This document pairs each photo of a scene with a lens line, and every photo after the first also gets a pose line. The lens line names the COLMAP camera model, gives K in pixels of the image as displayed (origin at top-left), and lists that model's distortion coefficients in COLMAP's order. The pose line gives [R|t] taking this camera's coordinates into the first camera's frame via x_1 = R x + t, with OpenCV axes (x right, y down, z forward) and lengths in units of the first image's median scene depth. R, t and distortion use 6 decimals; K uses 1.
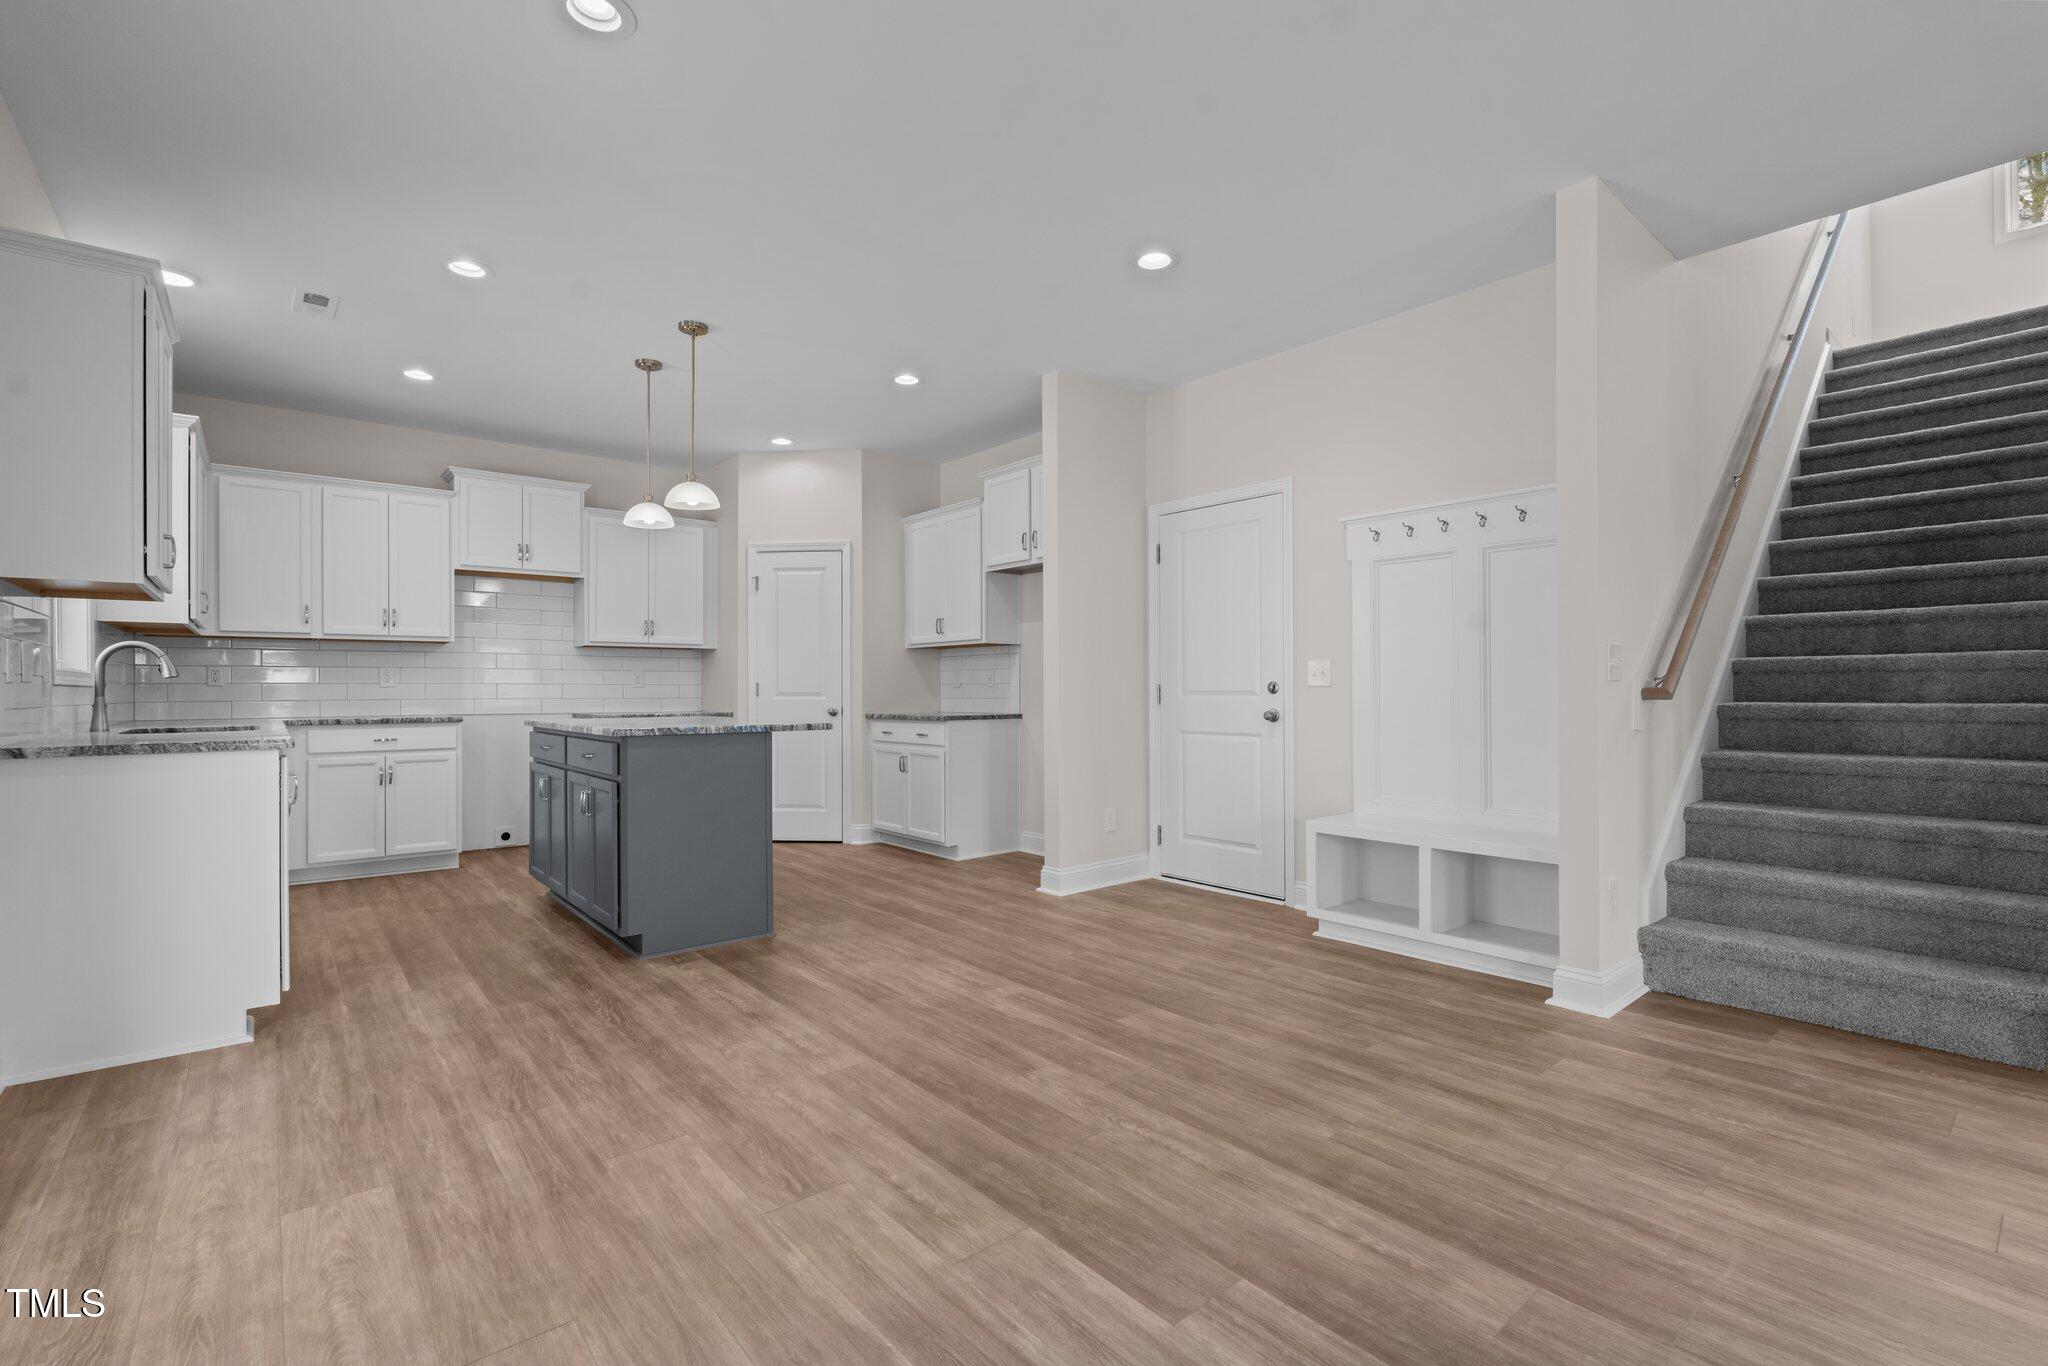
lens RADIAL K [[897.1, 0, 1029.3], [0, 897.1, 690.2], [0, 0, 1]] dist [-0.008597, 0.001162]
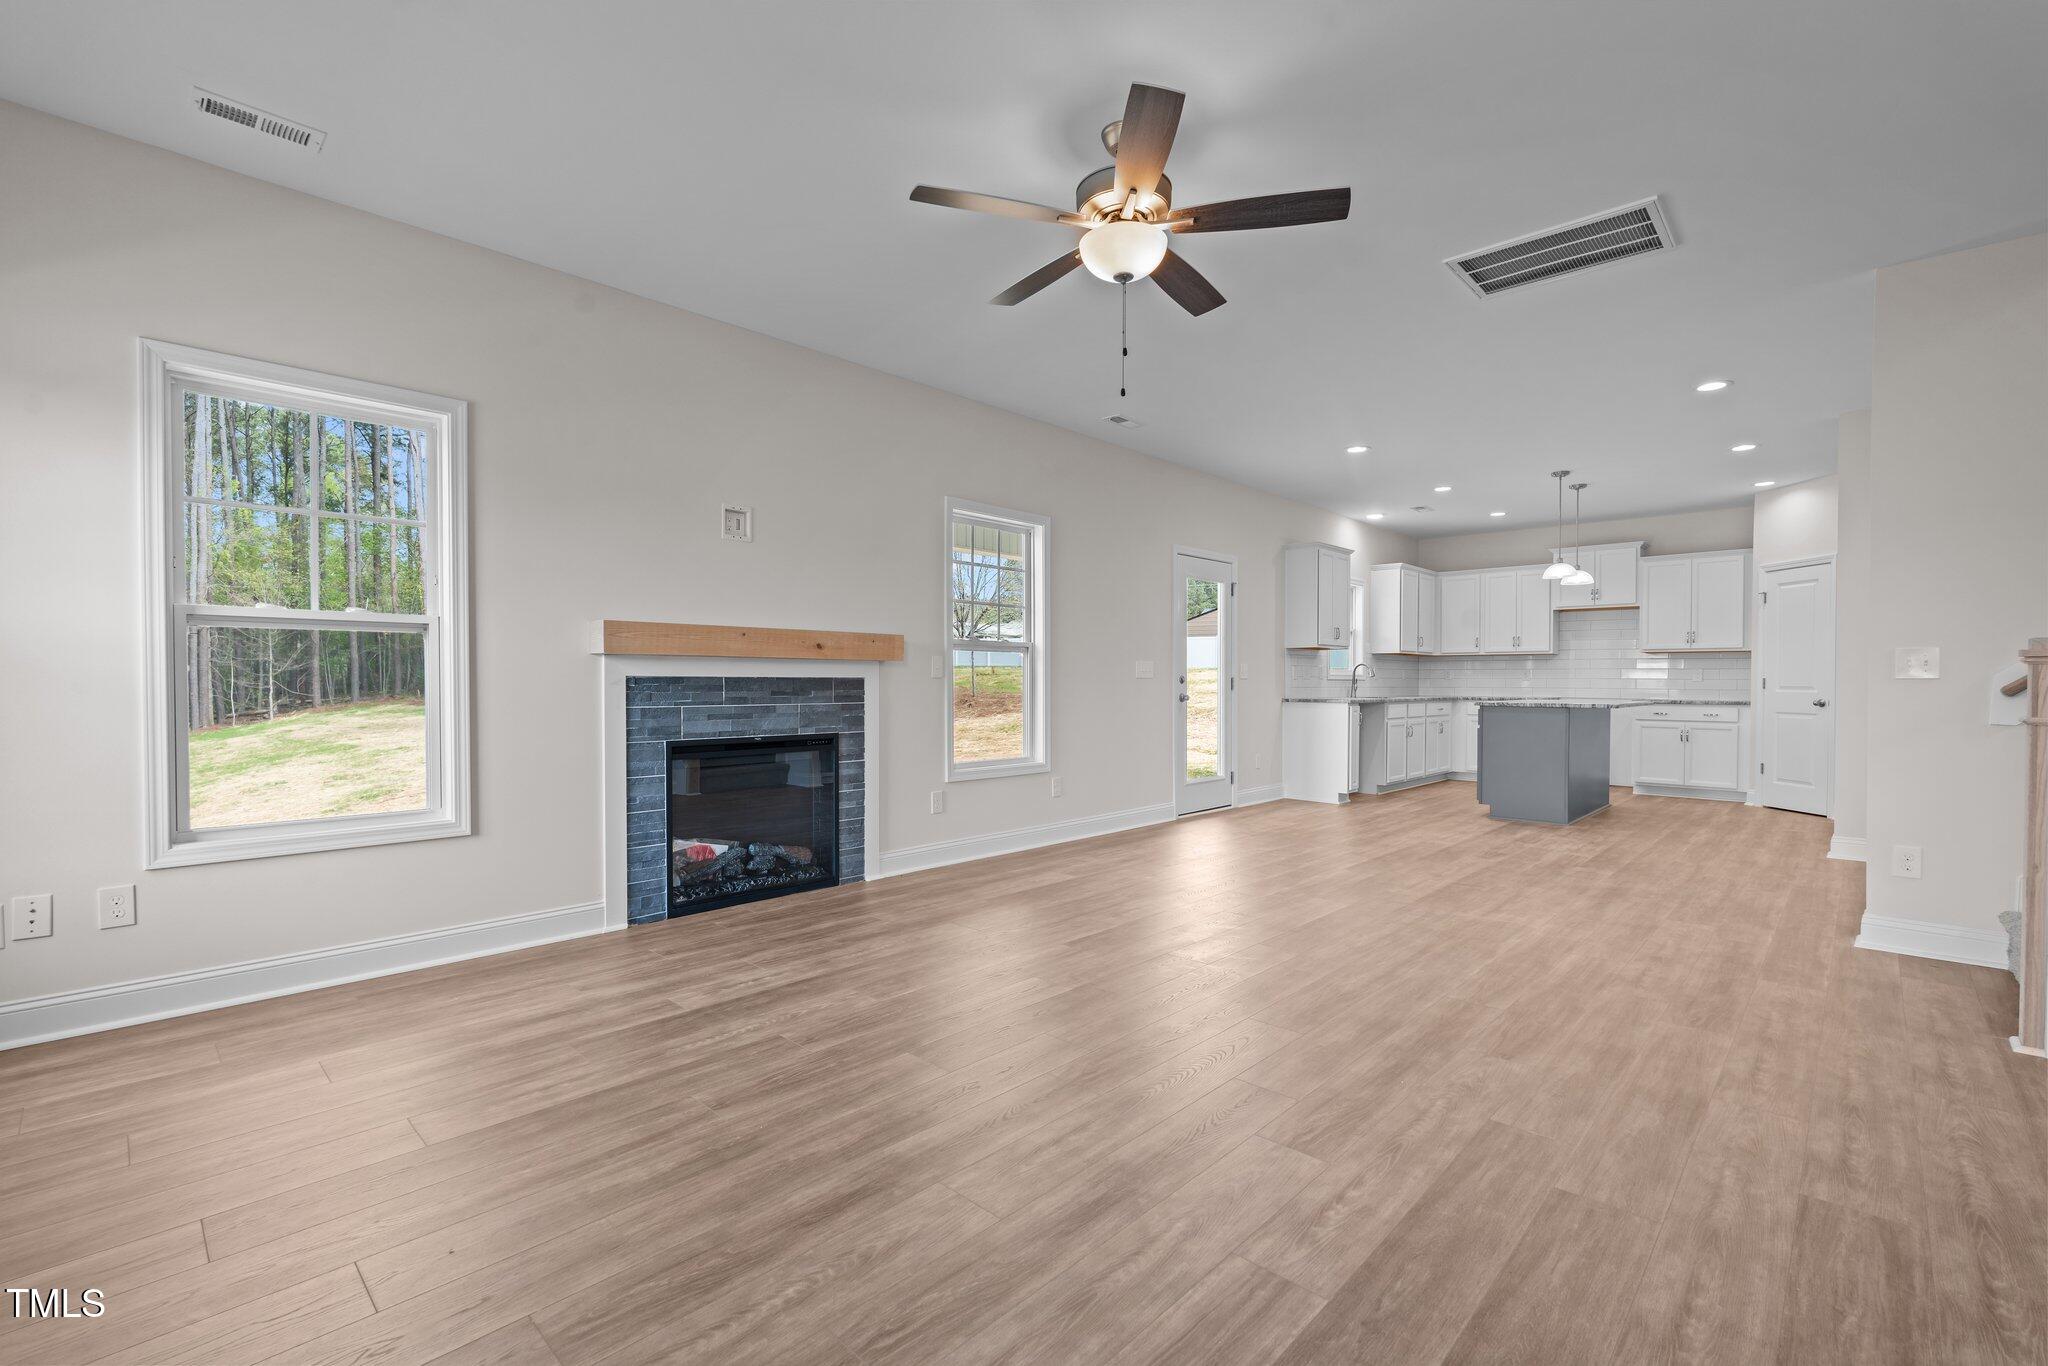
lens RADIAL K [[897.1, 0, 1035.5], [0, 897.1, 692.0], [0, 0, 1]] dist [-0.008597, 0.001162]
pose [[0.116836, 0.014794, -0.993041, 1.317089], [-0.004848, 0.999886, 0.014326, -0.002725], [0.993139, 0.003140, 0.116894, -0.220897]]
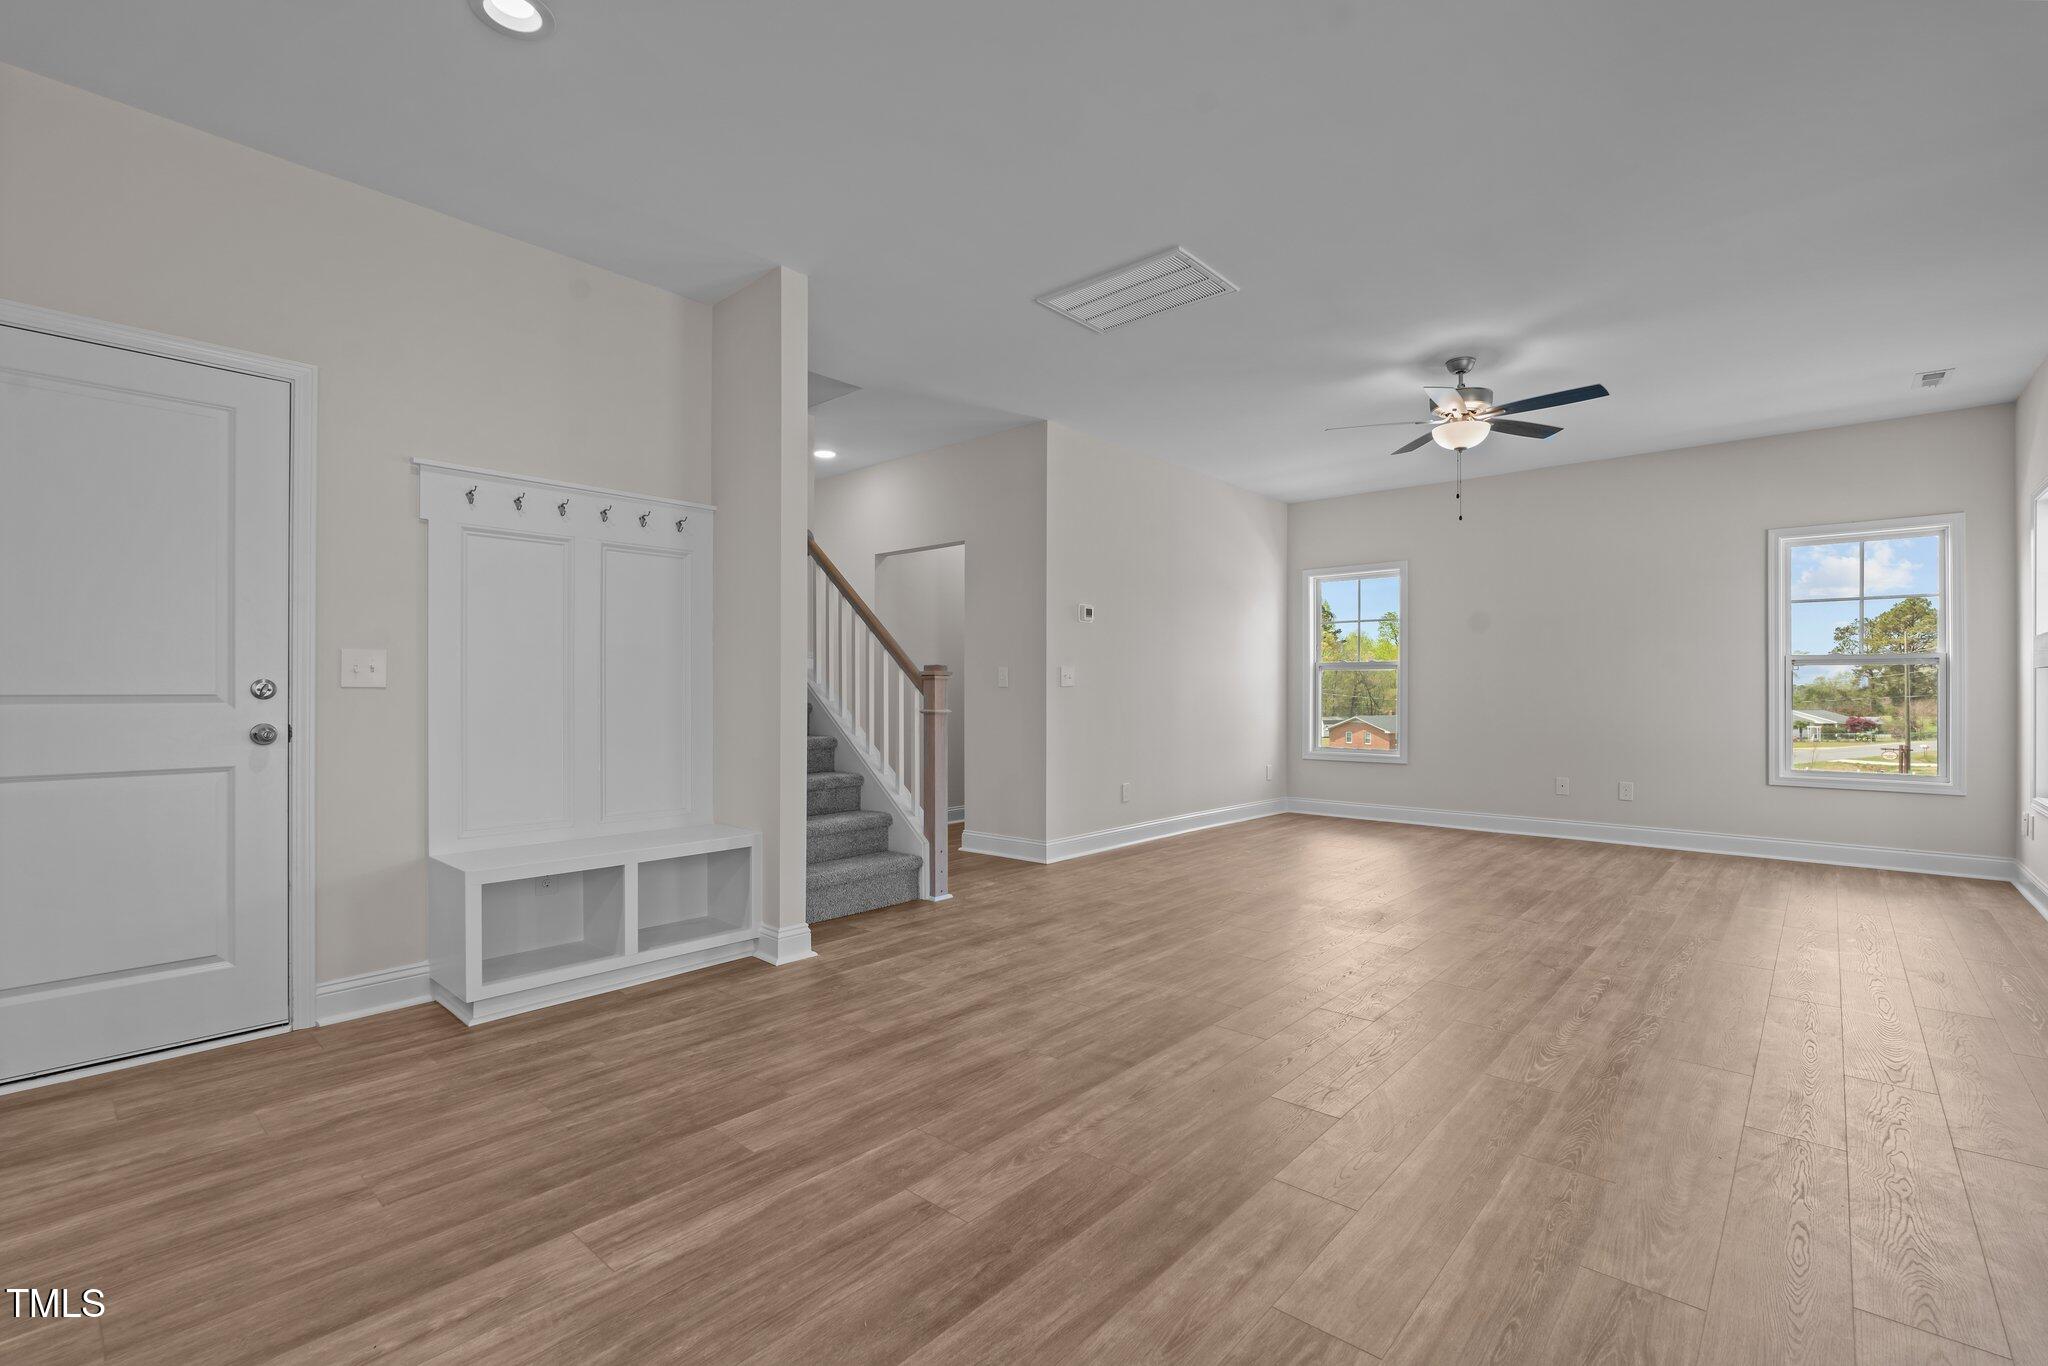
lens RADIAL K [[897.1, 0, 1028.7], [0, 897.1, 690.4], [0, 0, 1]] dist [-0.008597, 0.001162]
pose [[-0.128541, 0.003314, 0.991699, -0.477860], [-0.000615, 0.999994, -0.003421, -0.000057], [-0.991704, -0.001050, -0.128538, 0.649688]]
